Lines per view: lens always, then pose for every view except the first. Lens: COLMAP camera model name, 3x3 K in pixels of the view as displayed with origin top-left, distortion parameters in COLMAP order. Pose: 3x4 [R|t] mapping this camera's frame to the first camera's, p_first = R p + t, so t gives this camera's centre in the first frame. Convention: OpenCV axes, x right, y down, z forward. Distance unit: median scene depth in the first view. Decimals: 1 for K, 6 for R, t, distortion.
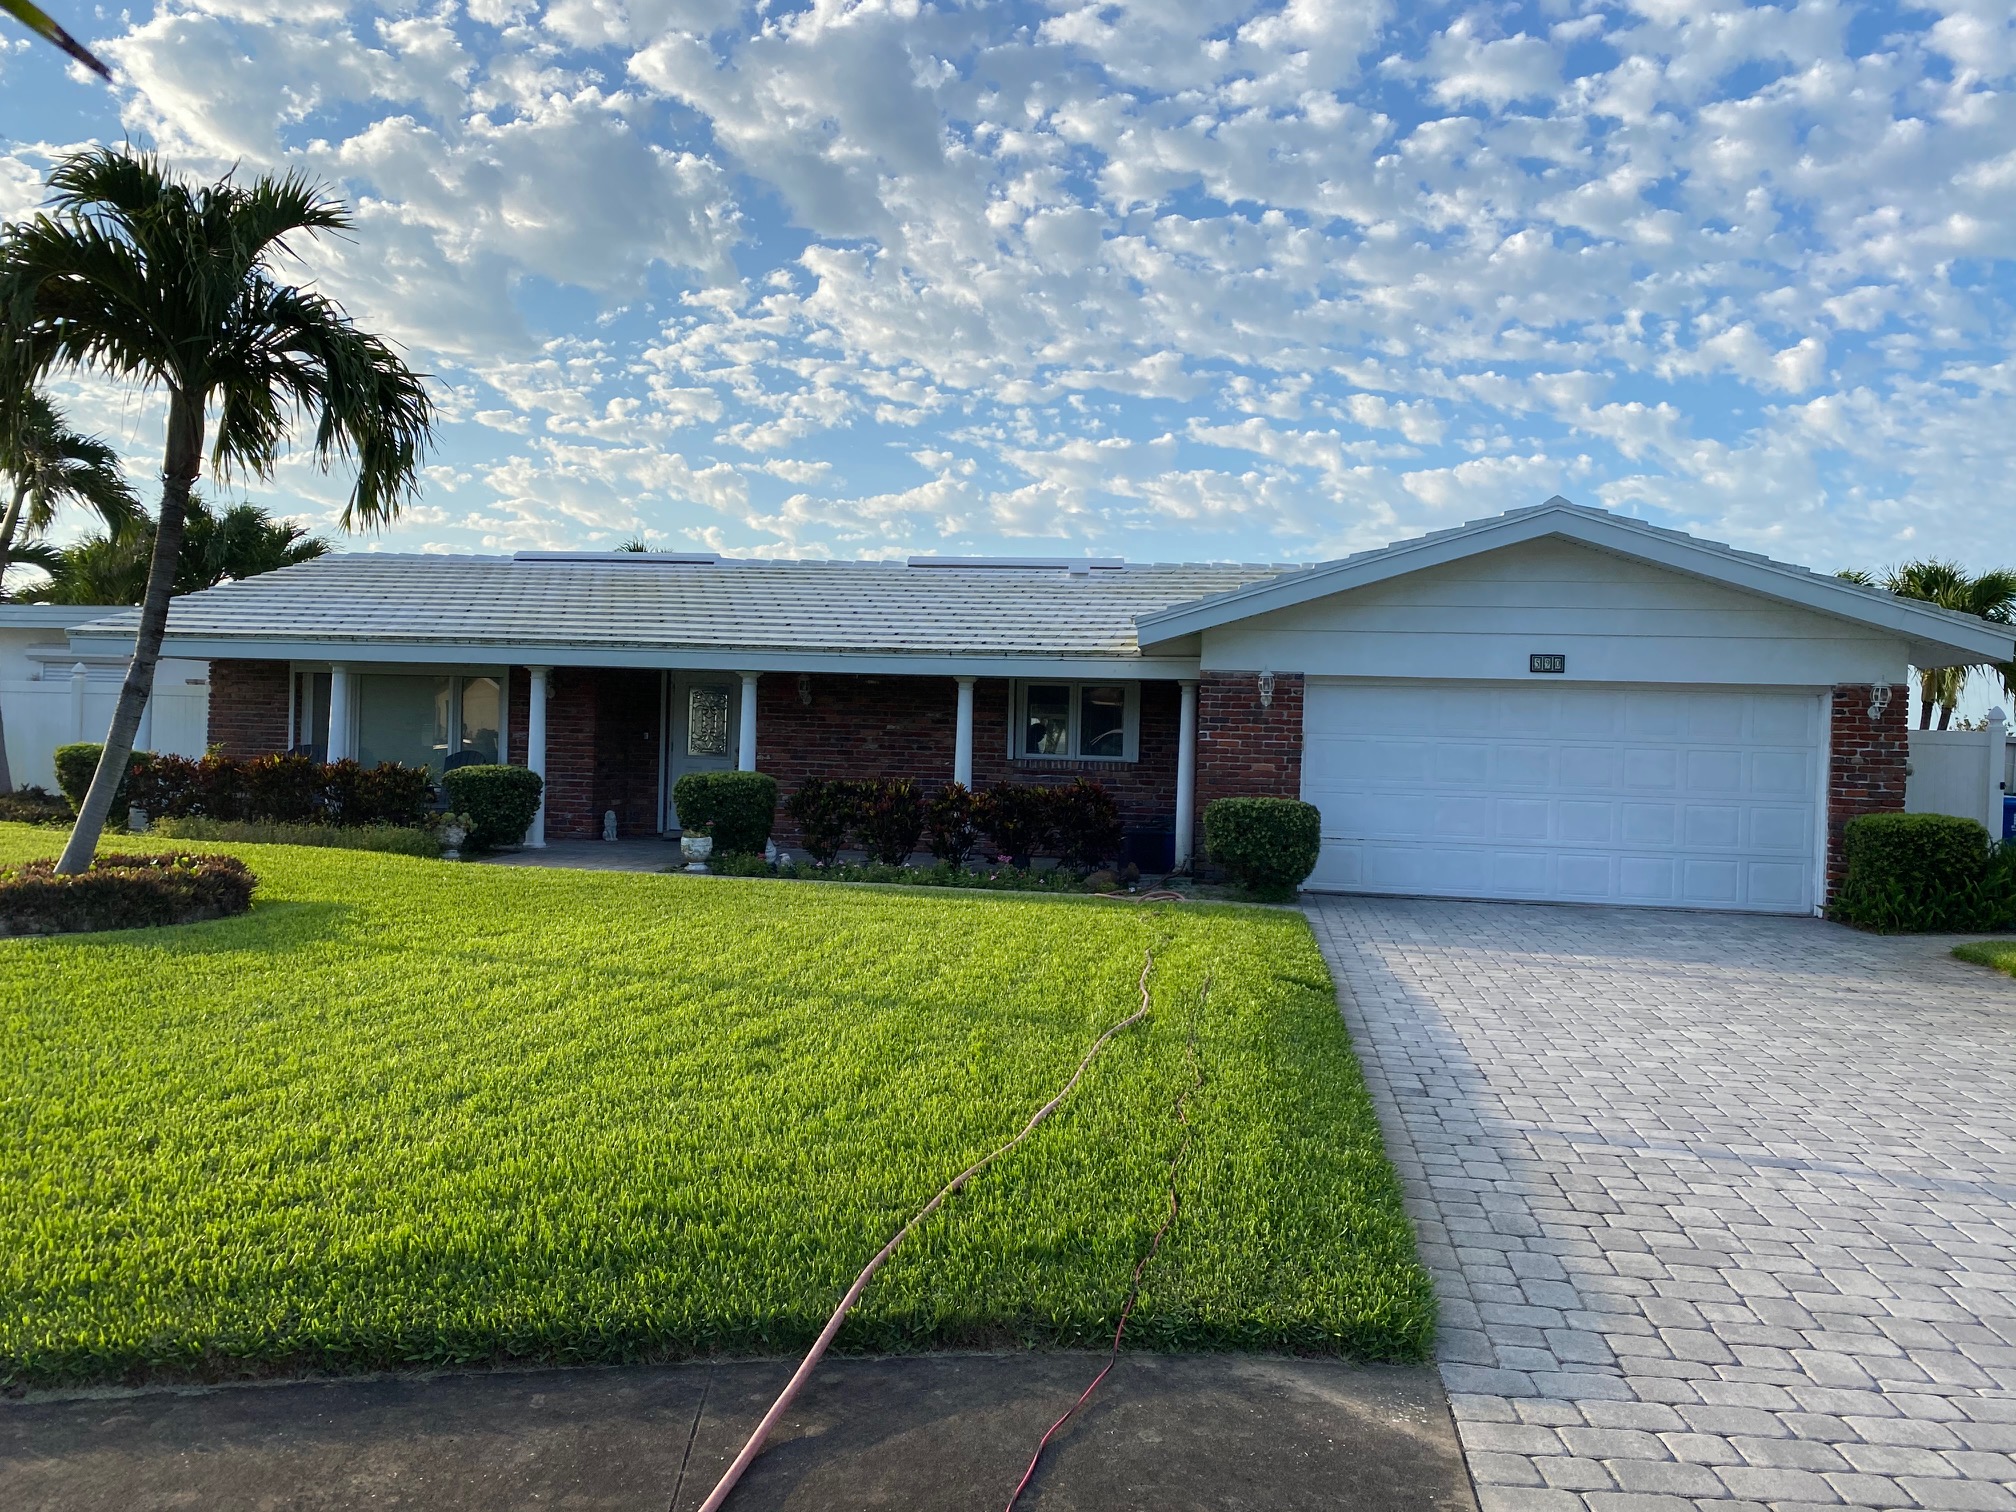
lens RADIAL K [[1523.7, 0, 1013.6], [0, 1523.7, 647.1], [0, 0, 1]] dist [-0.000747, 0.010373]
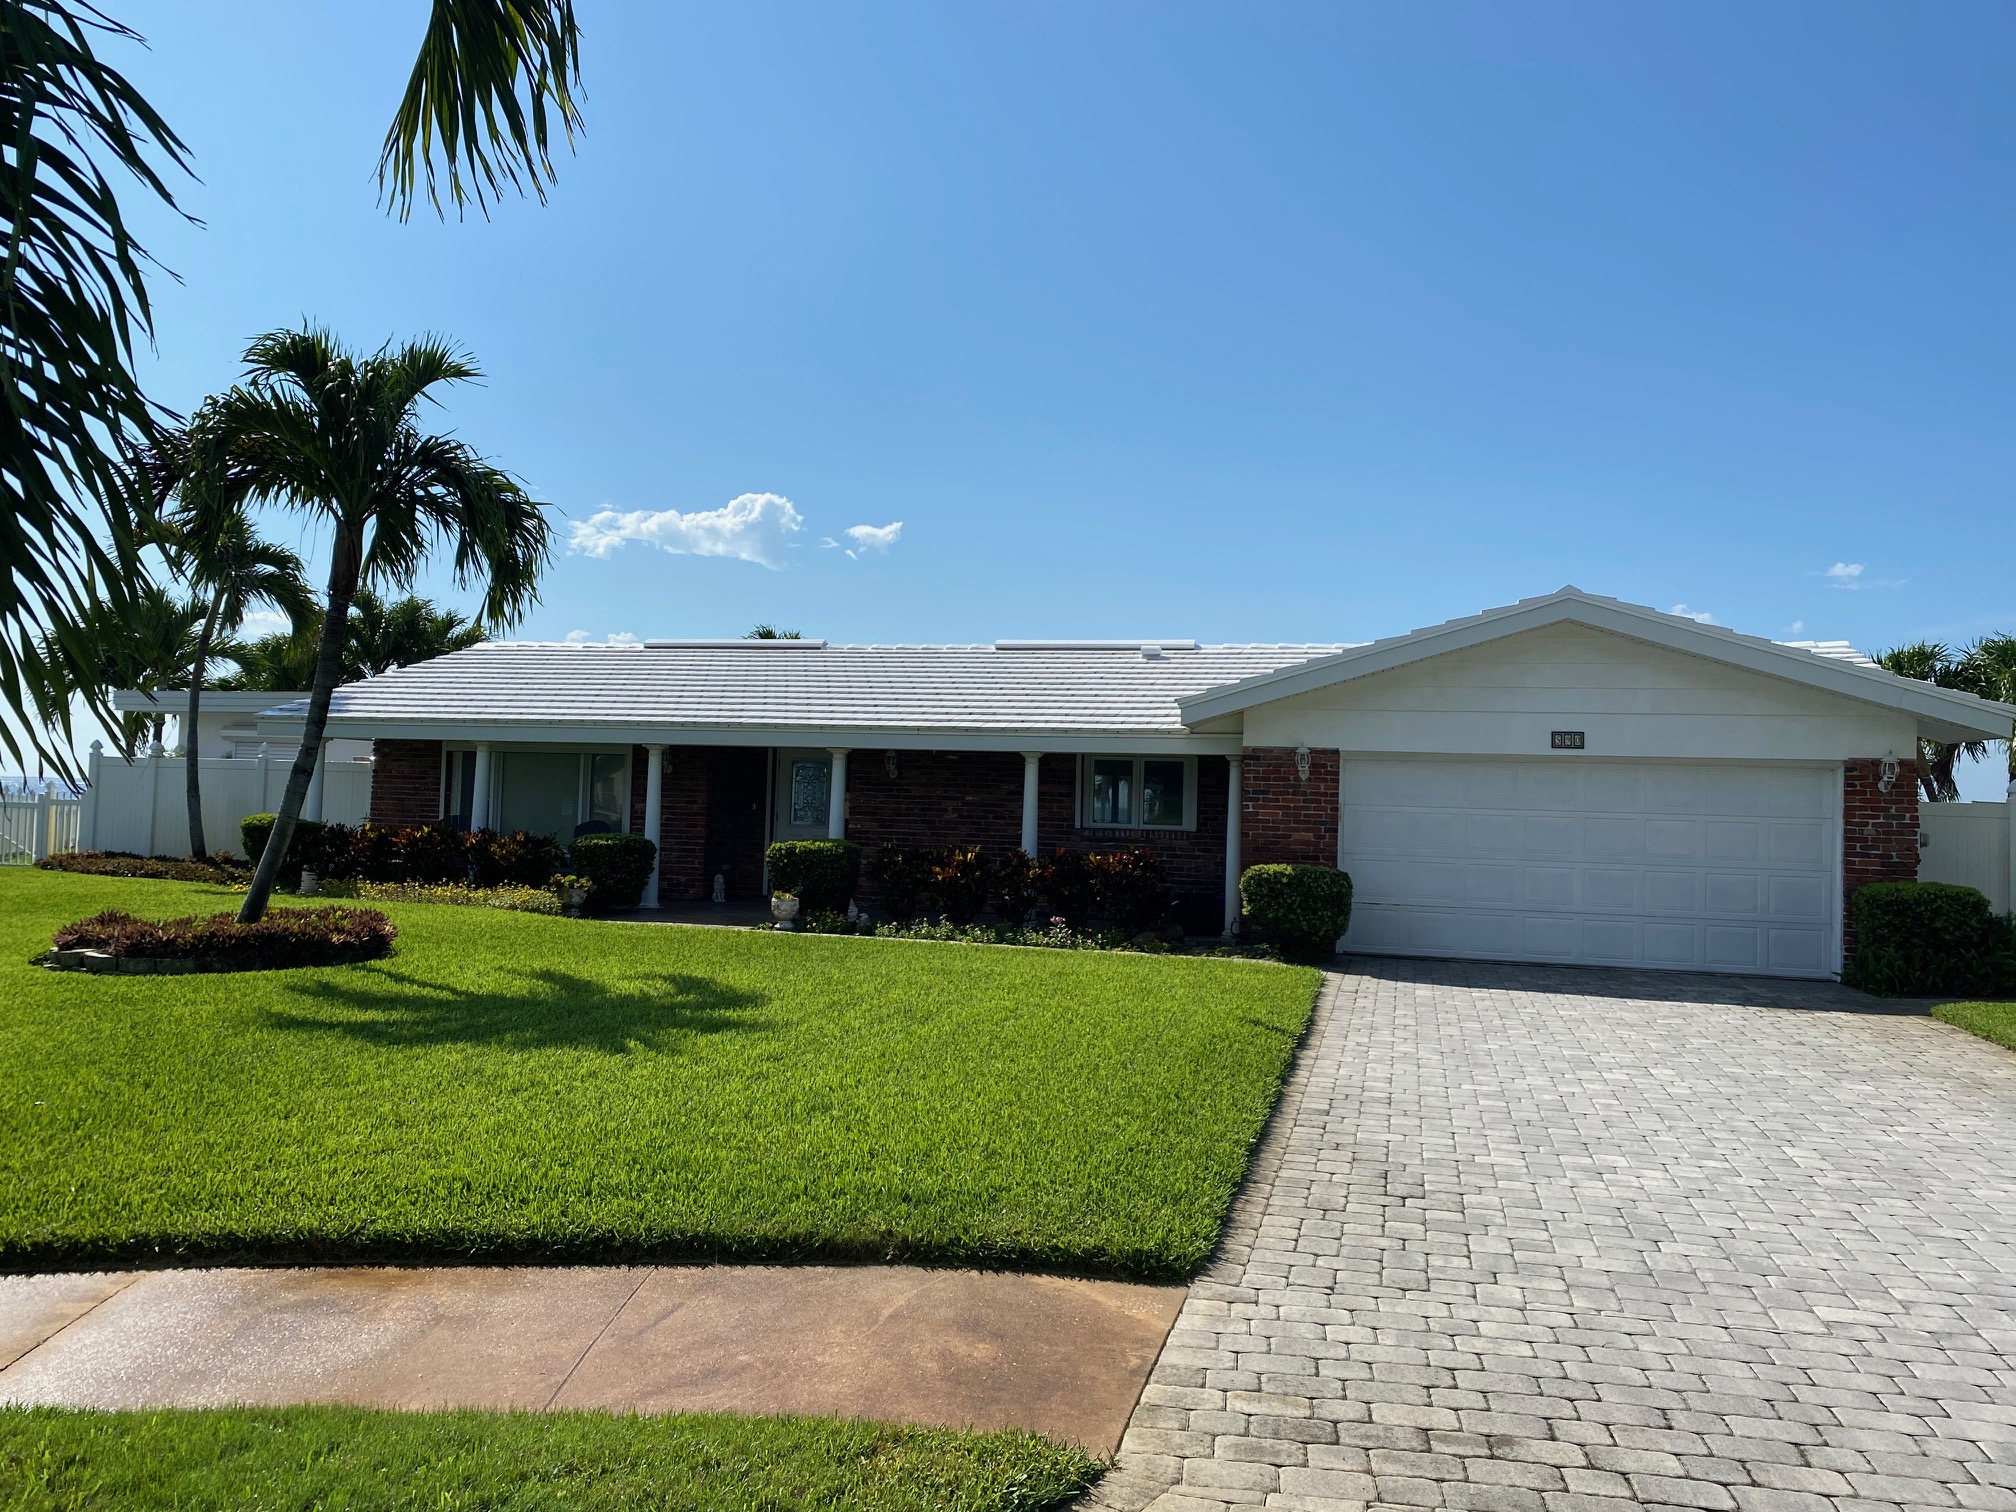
lens RADIAL K [[1487.8, 0, 1008.8], [0, 1487.8, 626.6], [0, 0, 1]] dist [0.047623, -0.065386]
pose [[0.995651, -0.011174, -0.092491, 0.060980], [0.005441, 0.998061, -0.061999, -0.005637], [0.093004, 0.061226, 0.993781, -0.088306]]
